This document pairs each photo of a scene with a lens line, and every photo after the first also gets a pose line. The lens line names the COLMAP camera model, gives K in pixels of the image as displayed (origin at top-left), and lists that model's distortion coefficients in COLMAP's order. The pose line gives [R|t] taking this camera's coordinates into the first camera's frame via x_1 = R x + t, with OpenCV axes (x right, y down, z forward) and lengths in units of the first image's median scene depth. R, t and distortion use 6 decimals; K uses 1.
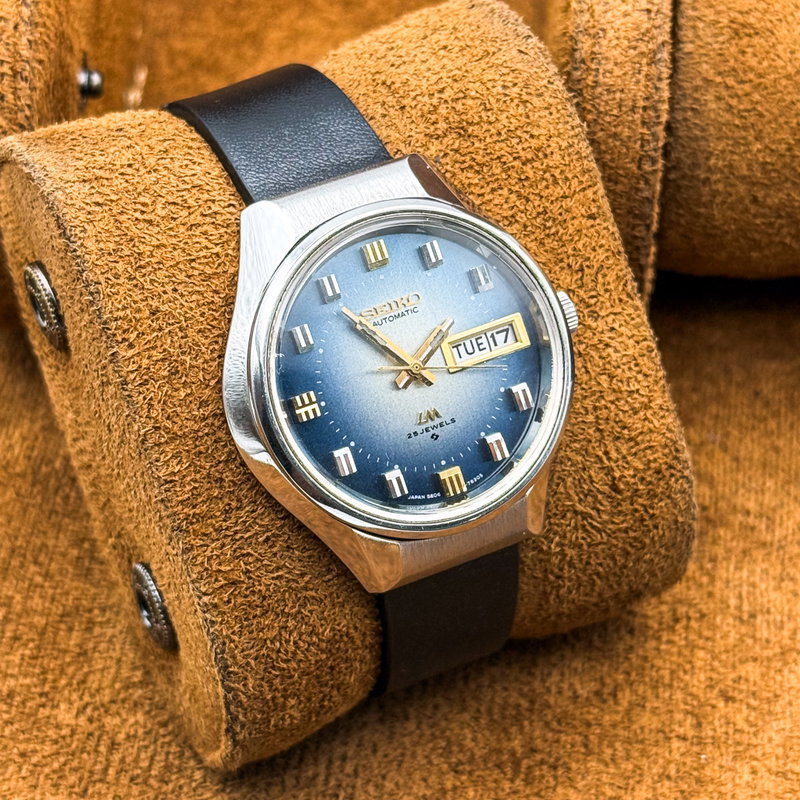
lens RADIAL K [[2285.0, 0, 400.0], [0, 2285.0, 400.0], [0, 0, 1]] dist [0.126856, -0.185972]
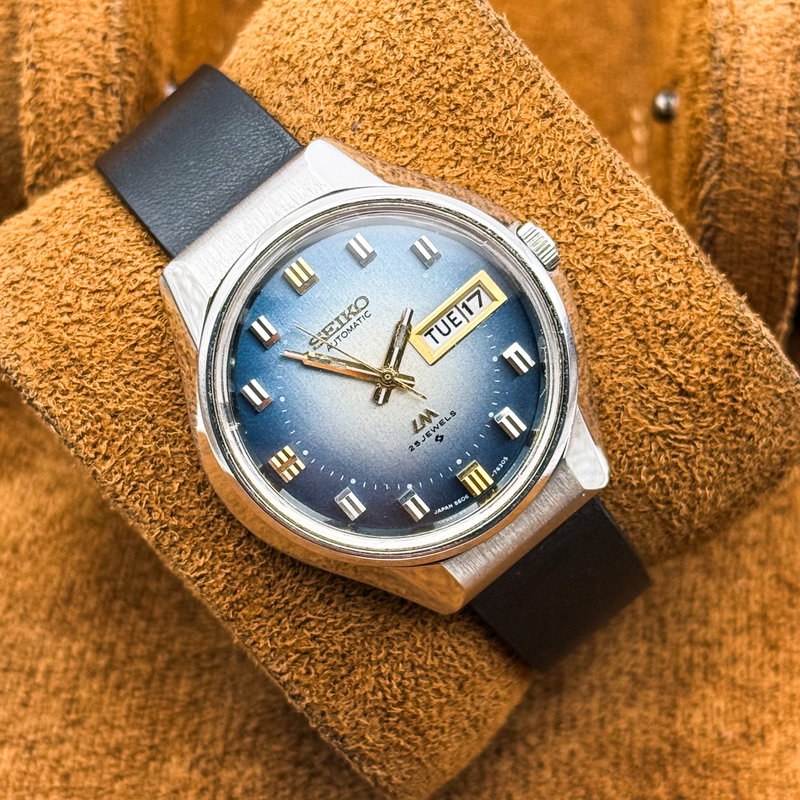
lens RADIAL K [[2285.0, 0, 400.0], [0, 2285.0, 400.0], [0, 0, 1]] dist [0.126856, -0.185972]
pose [[0.901064, -0.338817, -0.270715, 0.235638], [0.371396, 0.925169, 0.078271, -0.069656], [0.223938, -0.171070, 0.959472, 0.132738]]
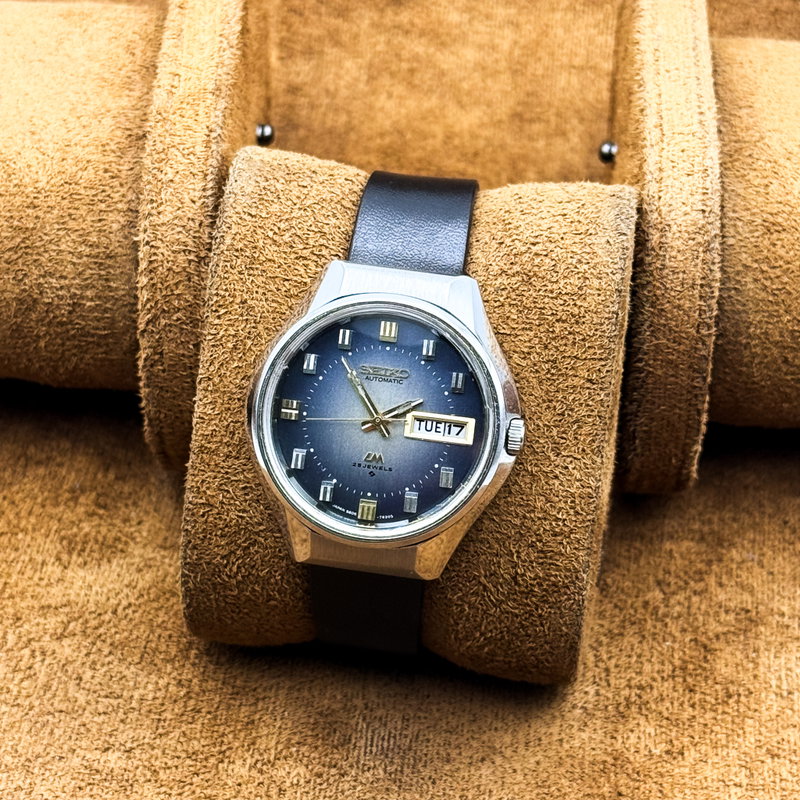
lens RADIAL K [[2285.0, 0, 400.0], [0, 2285.0, 400.0], [0, 0, 1]] dist [0.126856, -0.185972]
pose [[0.821360, 0.430575, -0.374129, 0.482002], [-0.426624, 0.899090, 0.098131, -0.151923], [0.378628, 0.079012, 0.922170, -0.213146]]
